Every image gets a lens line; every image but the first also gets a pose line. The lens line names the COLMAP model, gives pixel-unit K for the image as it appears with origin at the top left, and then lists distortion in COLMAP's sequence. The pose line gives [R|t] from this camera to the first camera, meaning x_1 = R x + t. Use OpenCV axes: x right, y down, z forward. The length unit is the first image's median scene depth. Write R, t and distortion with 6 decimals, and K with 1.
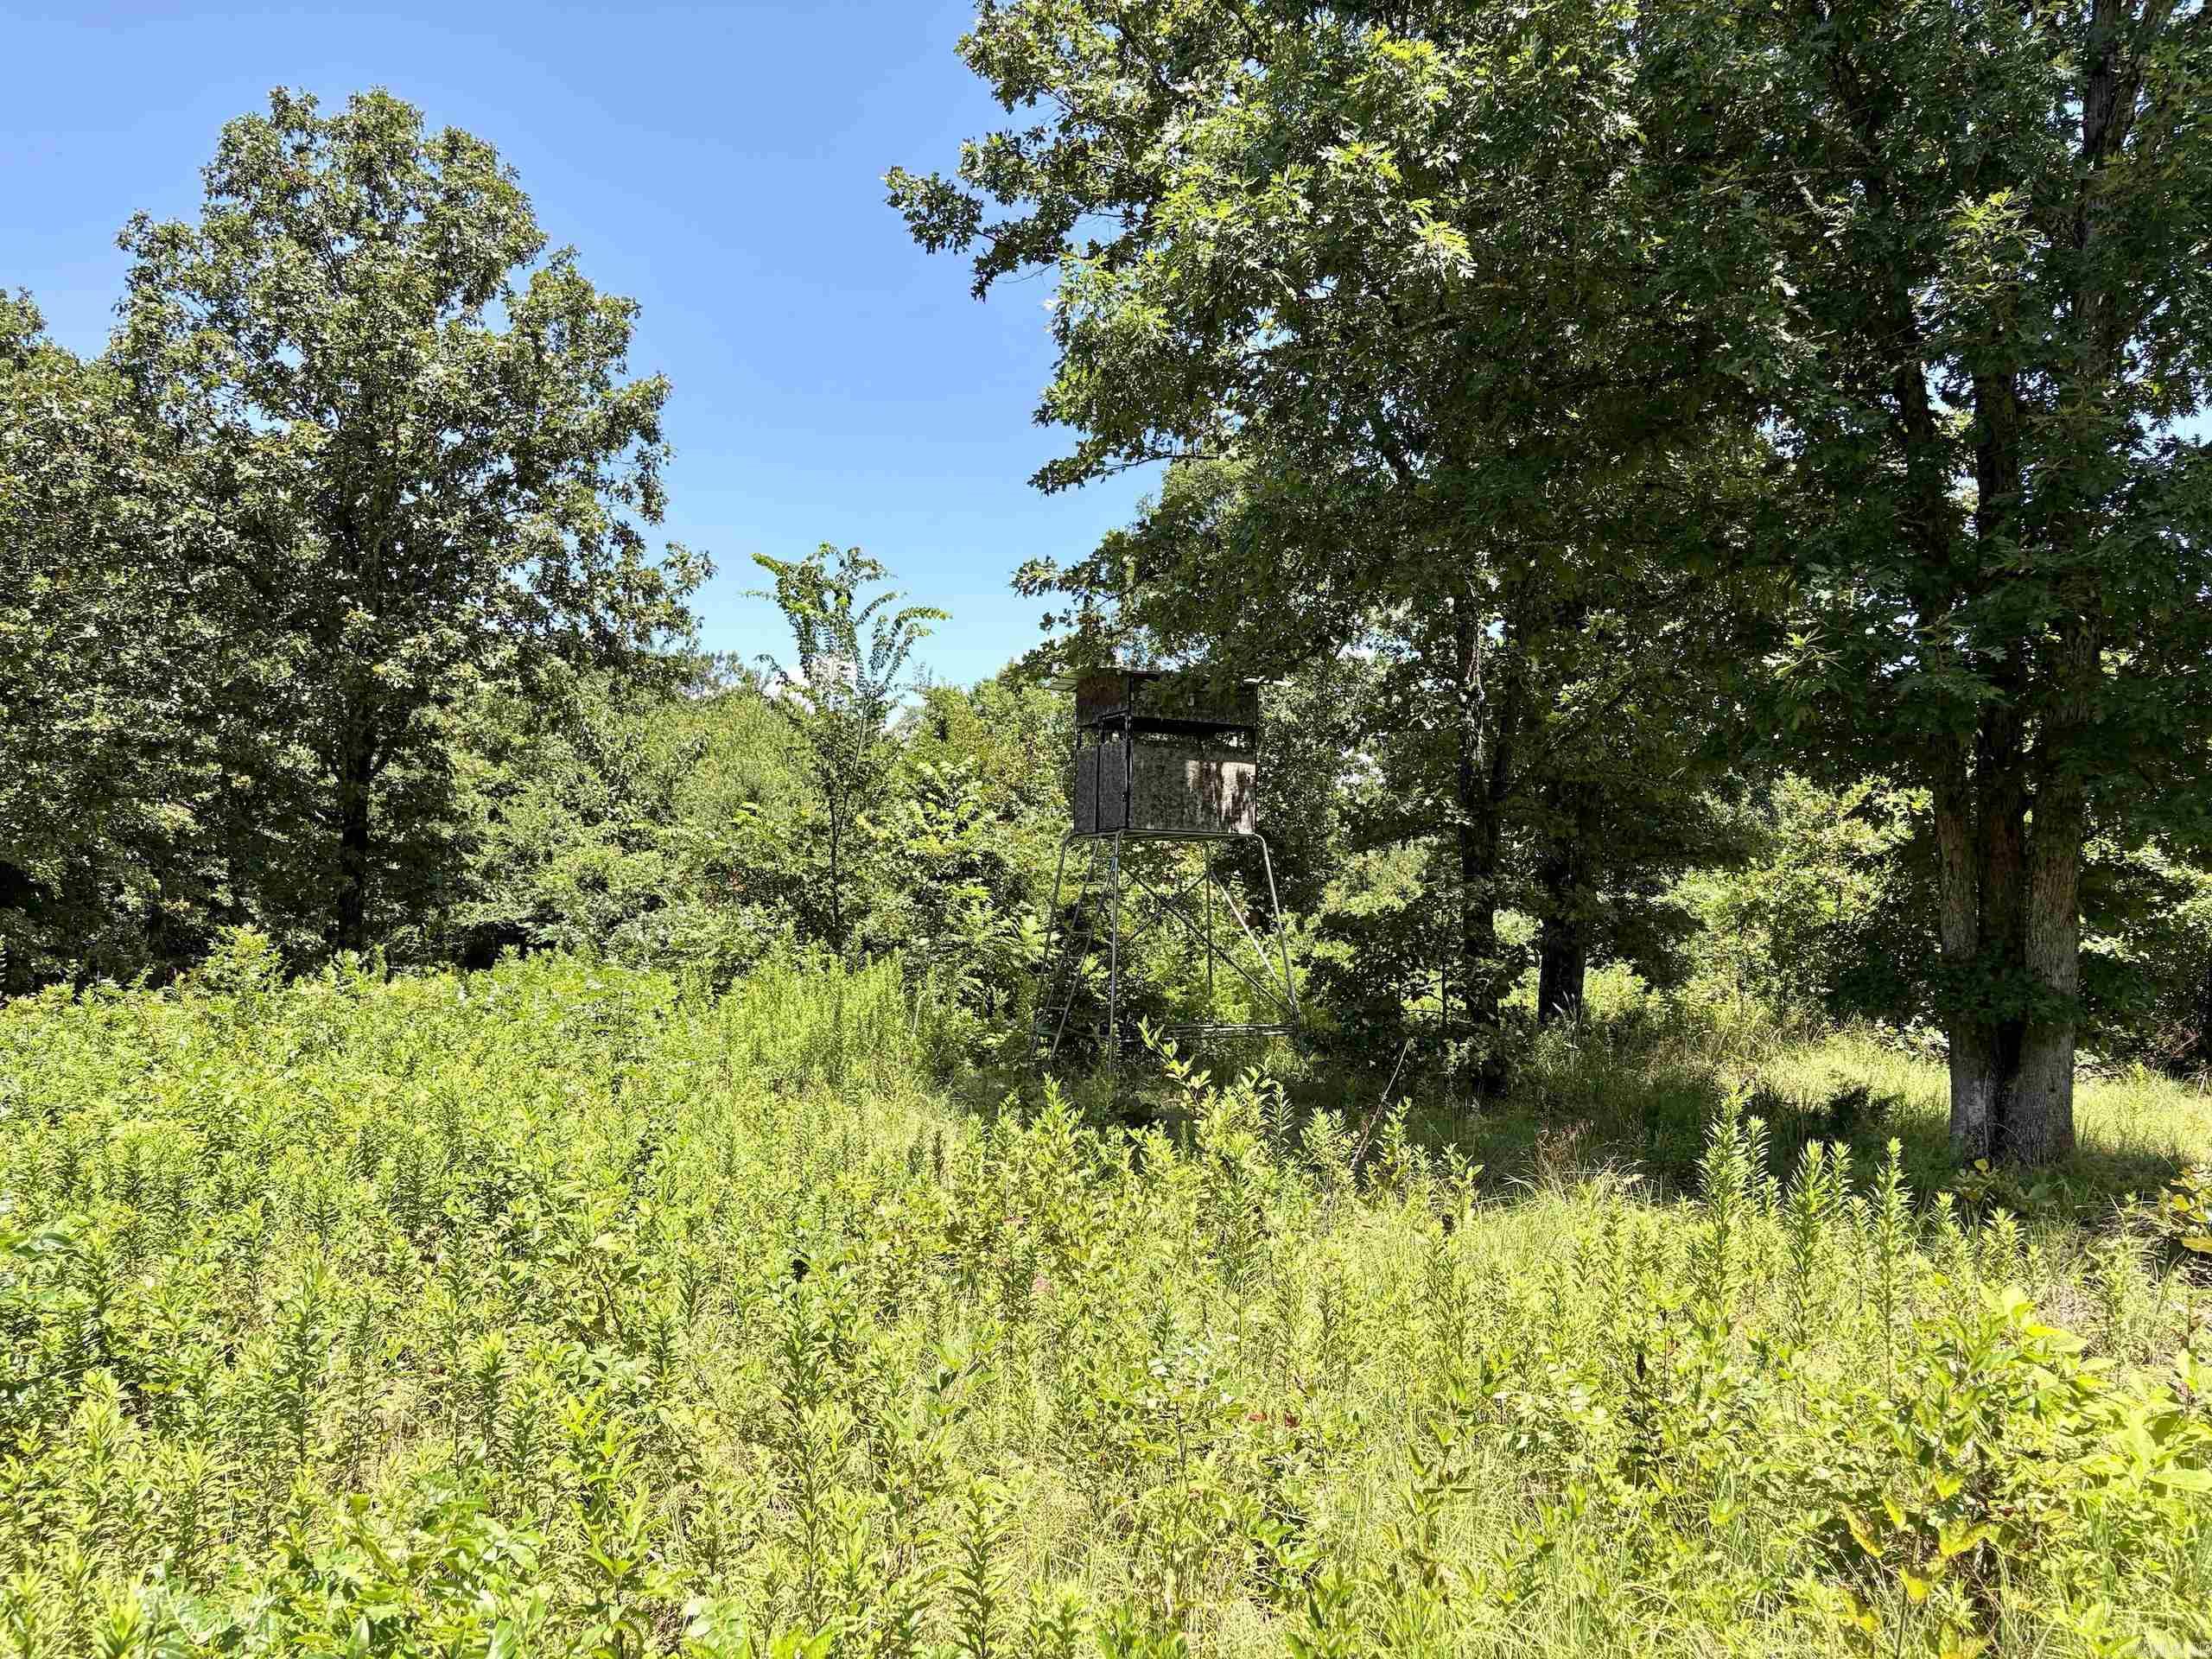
lens RADIAL K [[1679.3, 0, 1119.1], [0, 1679.3, 846.2], [0, 0, 1]] dist [0.035073, -0.034171]
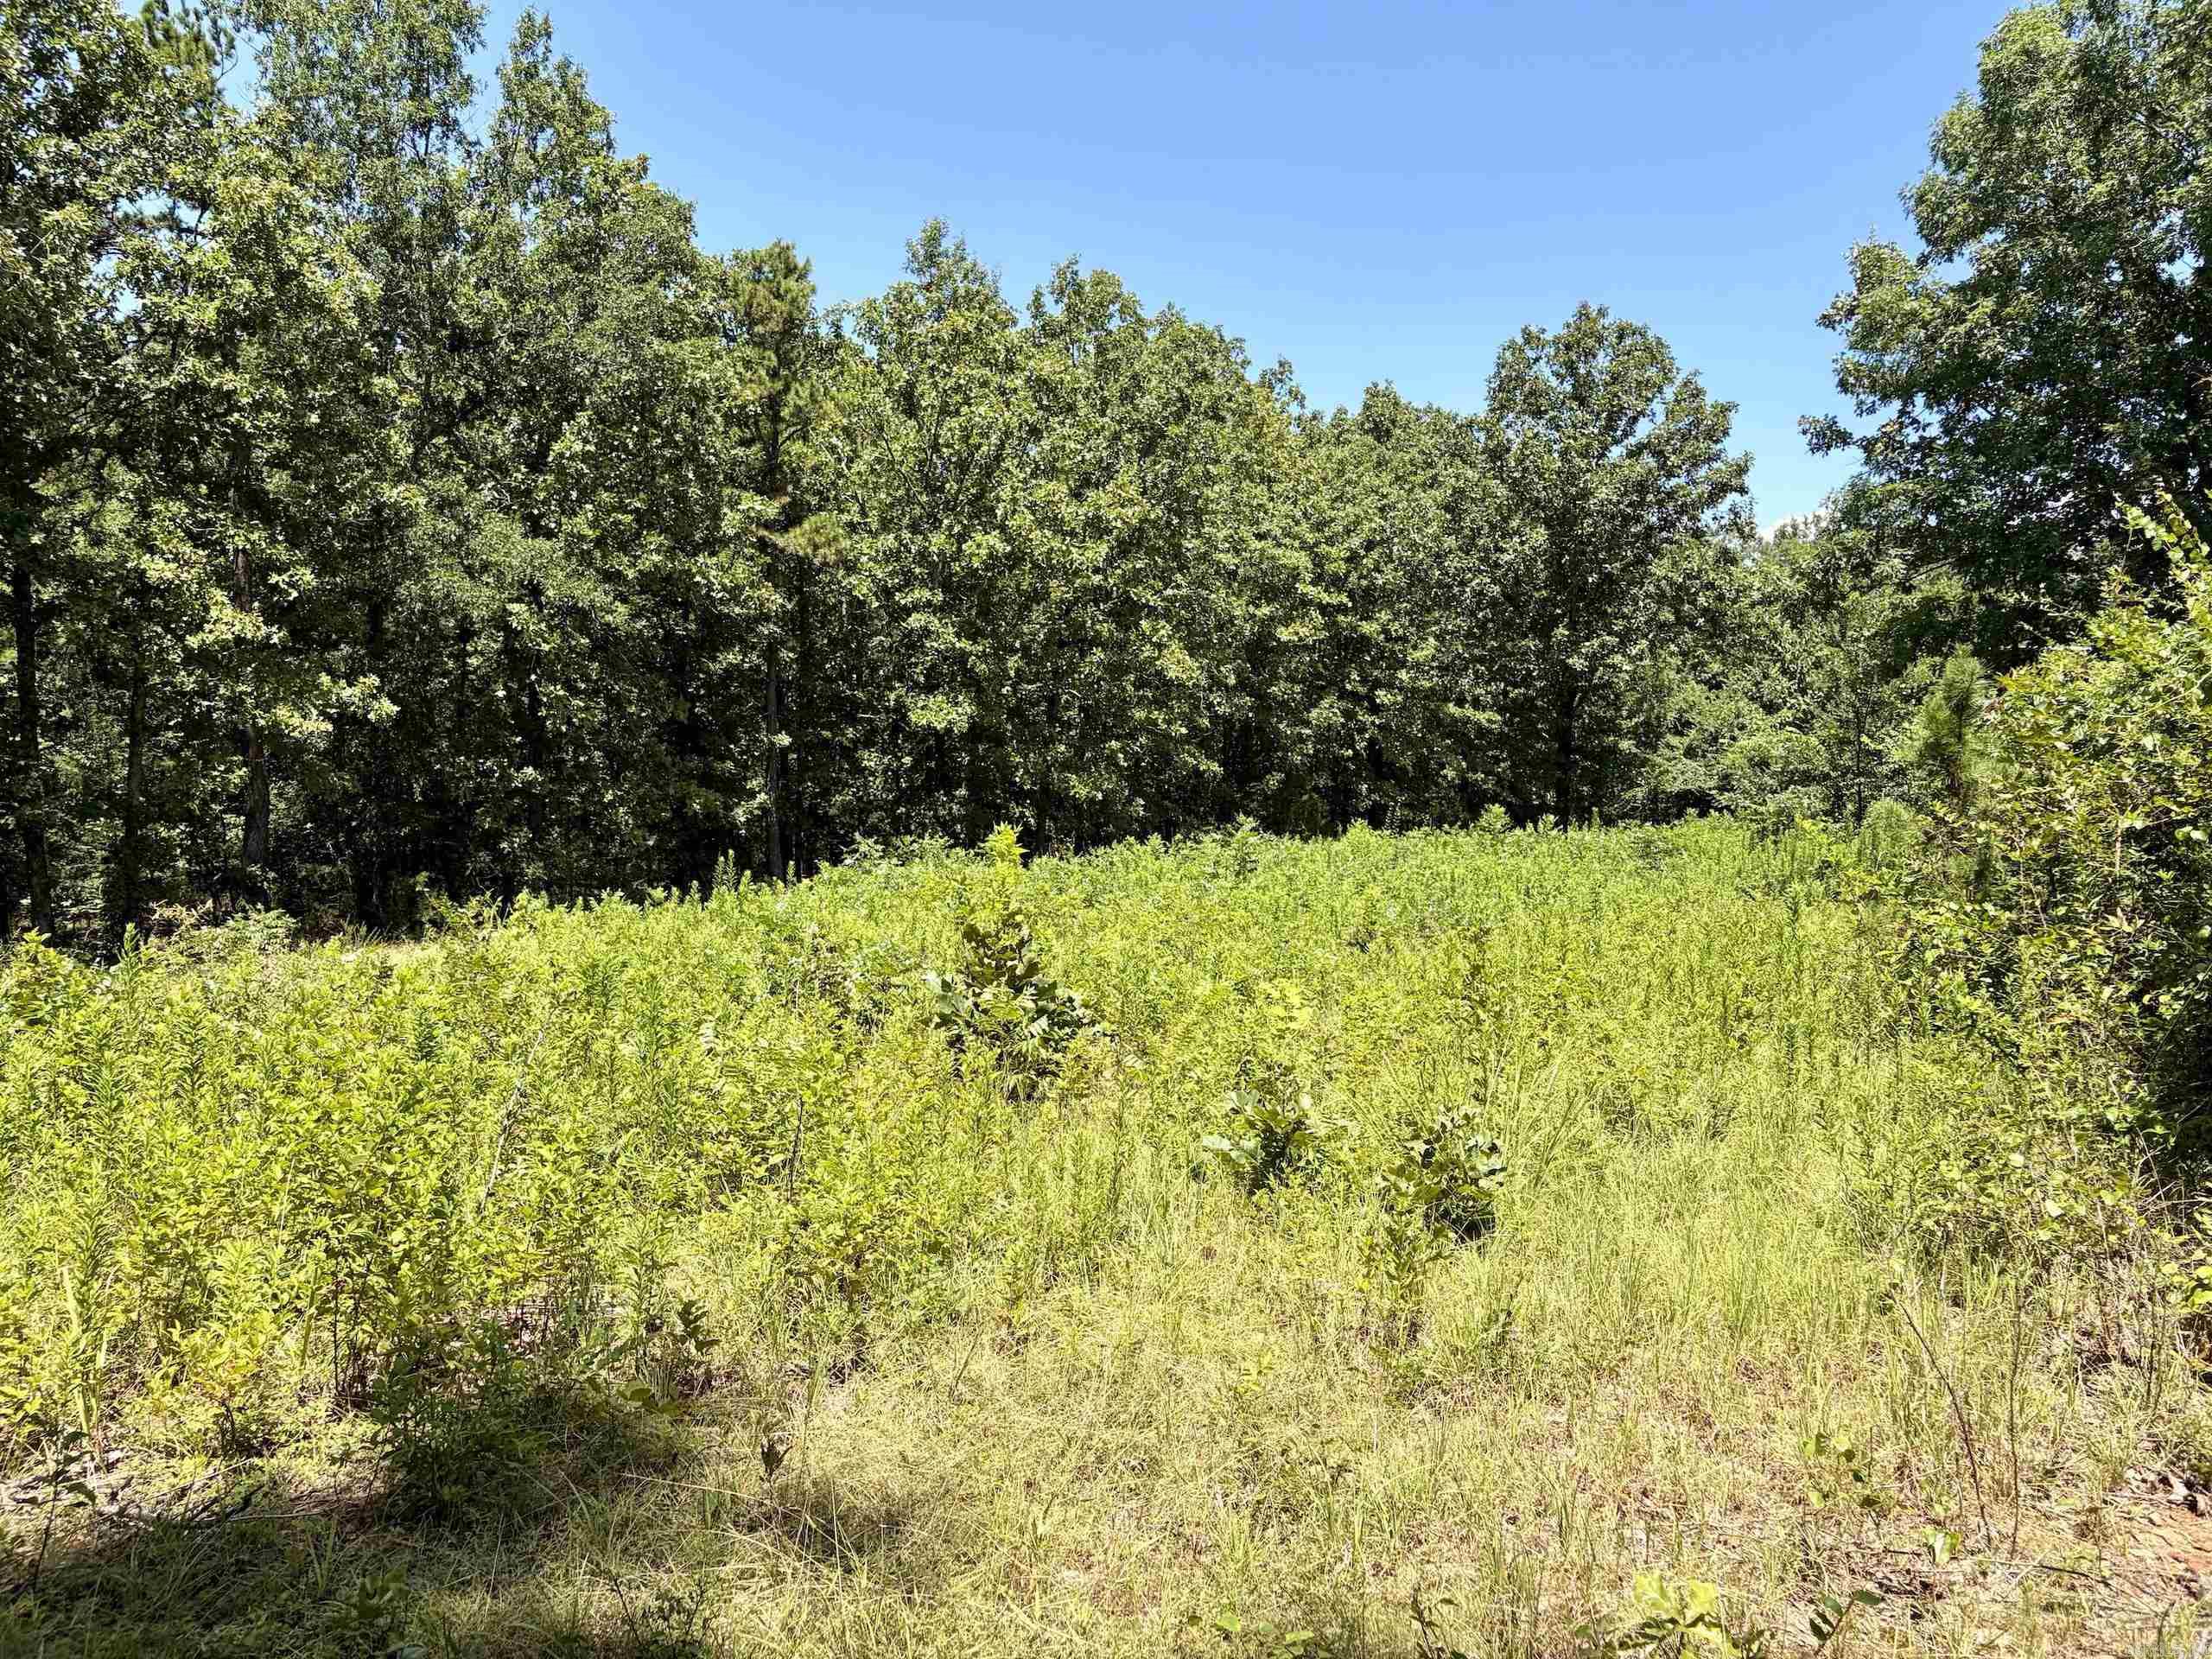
lens RADIAL K [[1679.3, 0, 1102.2], [0, 1679.3, 839.5], [0, 0, 1]] dist [0.035073, -0.034171]
pose [[0.740778, 0.031577, -0.671008, 0.353245], [0.024044, 0.997008, 0.073462, -0.048343], [0.671320, -0.070553, 0.737802, -0.596753]]
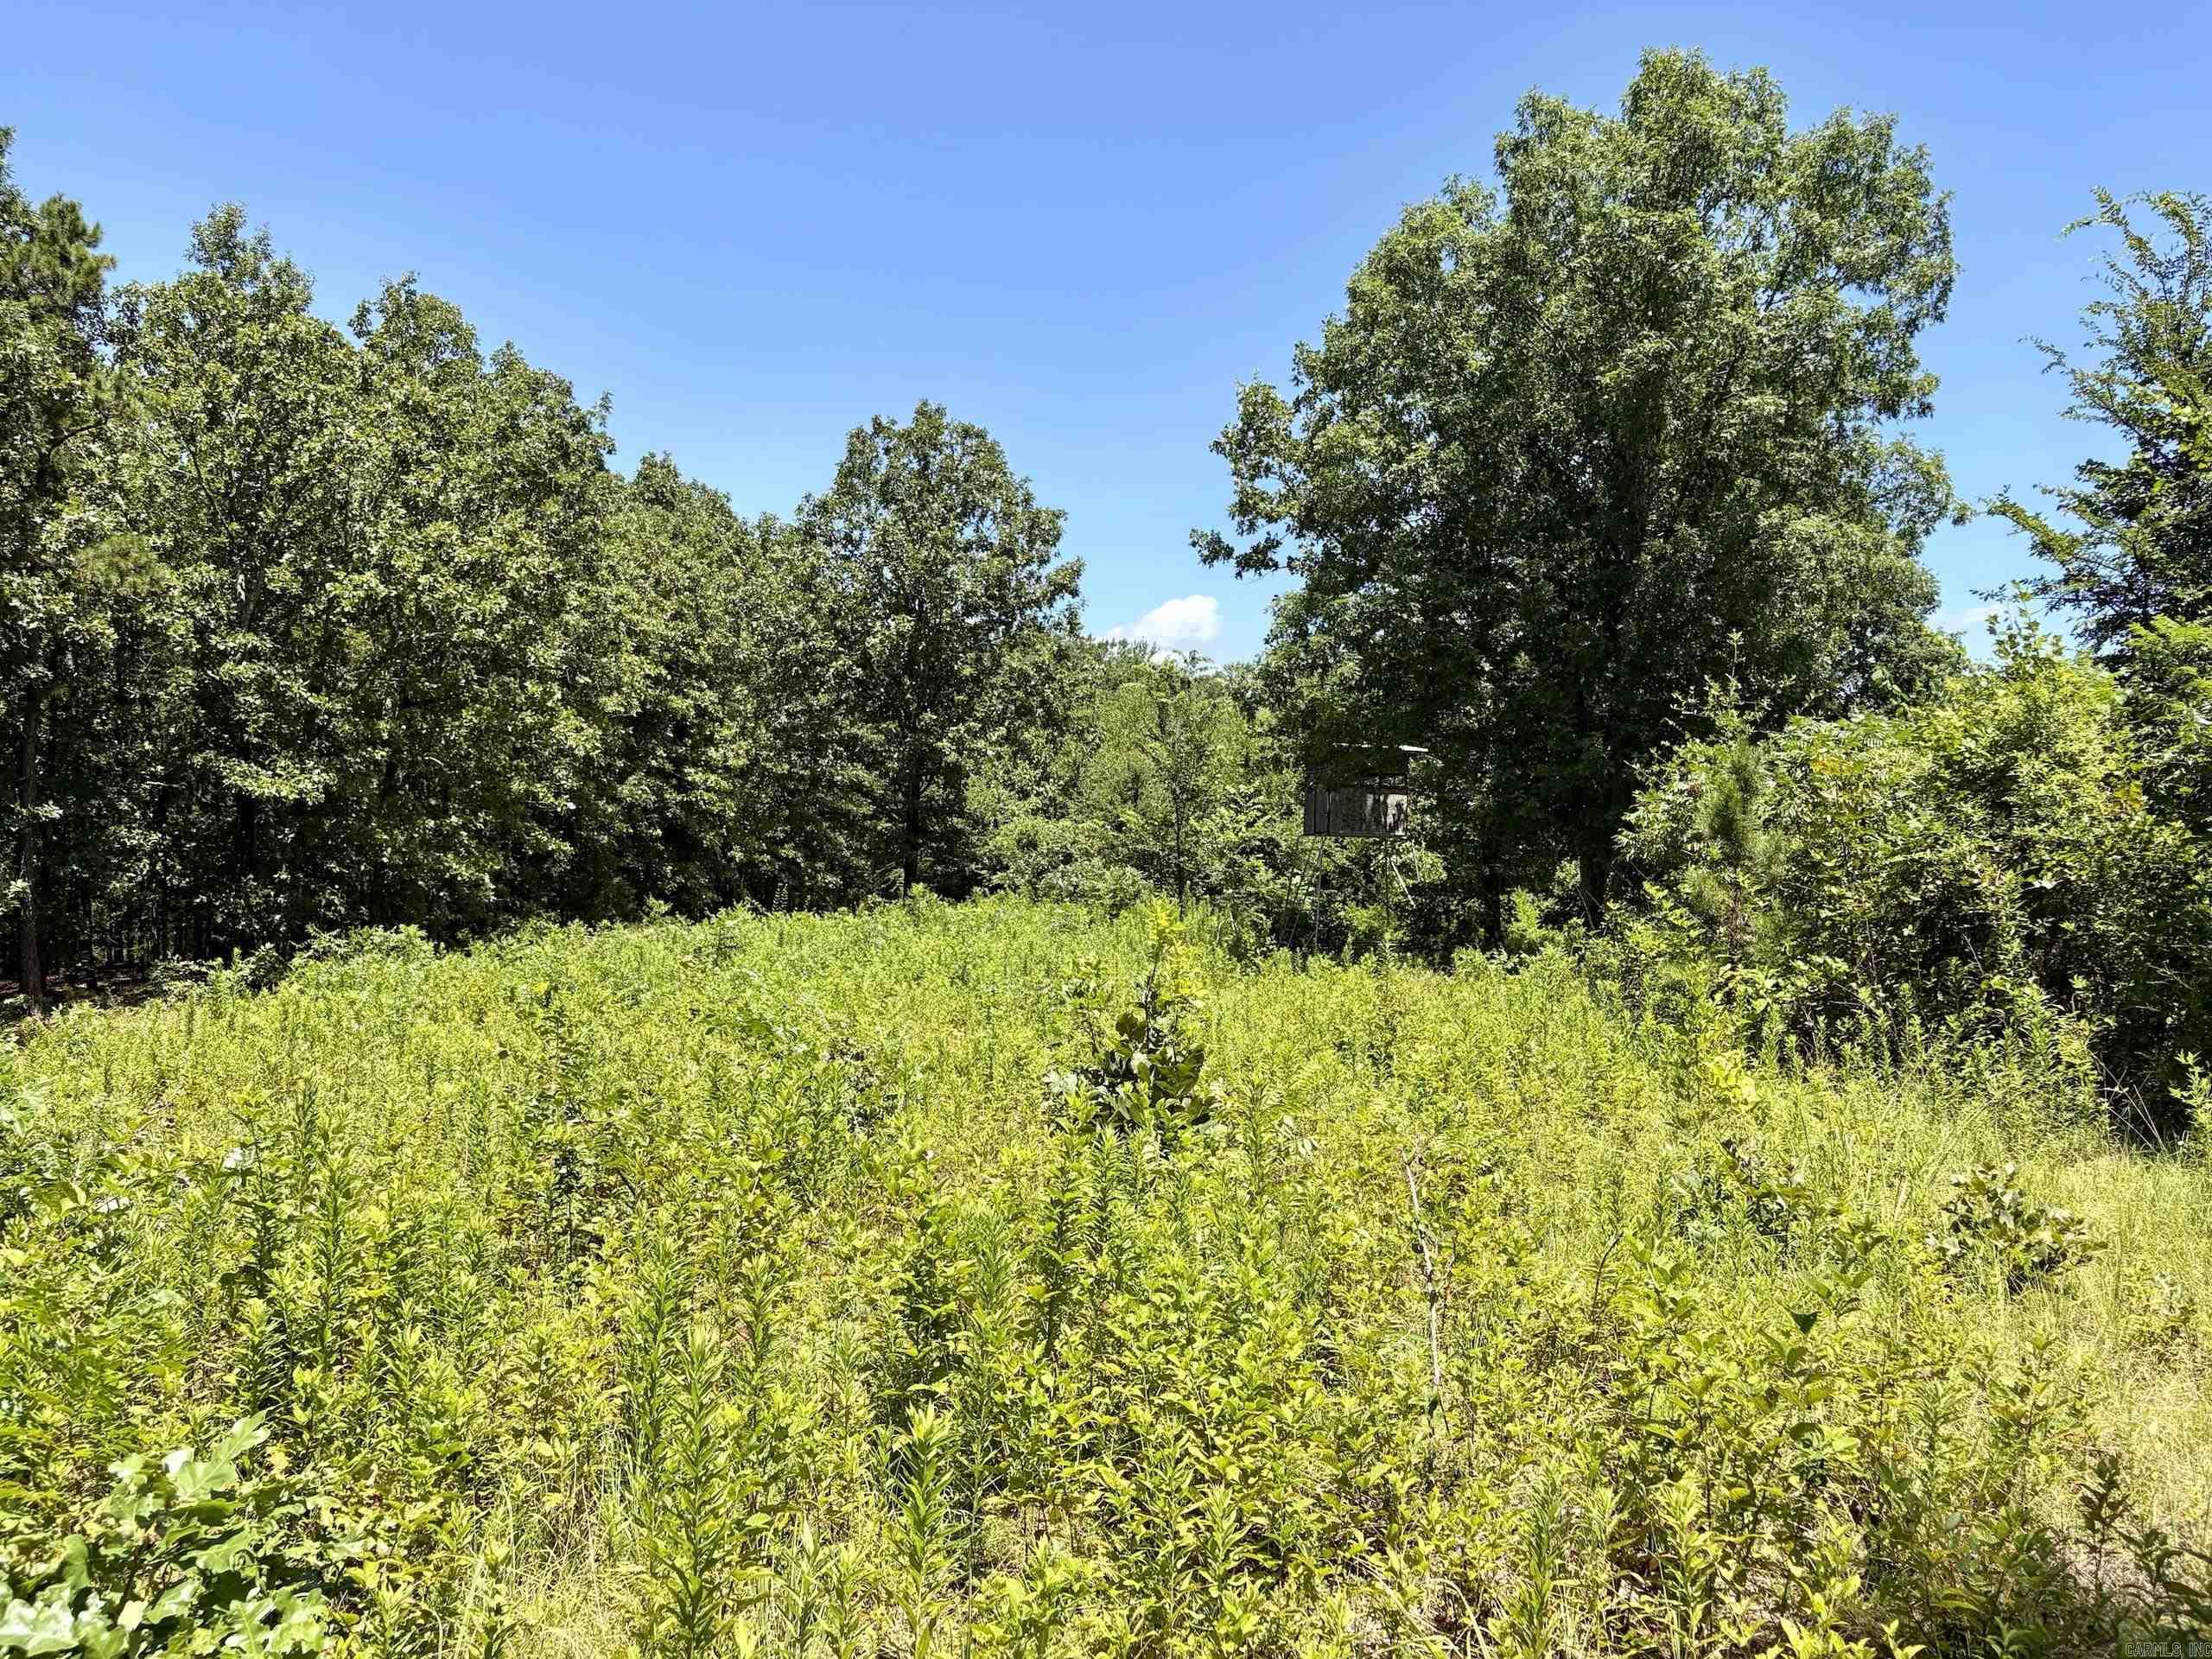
lens RADIAL K [[1679.3, 0, 1092.9], [0, 1679.3, 833.1], [0, 0, 1]] dist [0.035073, -0.034171]
pose [[0.970040, 0.003056, -0.242927, 0.156099], [0.003940, 0.999592, 0.028305, -0.048524], [0.242914, -0.028414, 0.969632, -0.654796]]
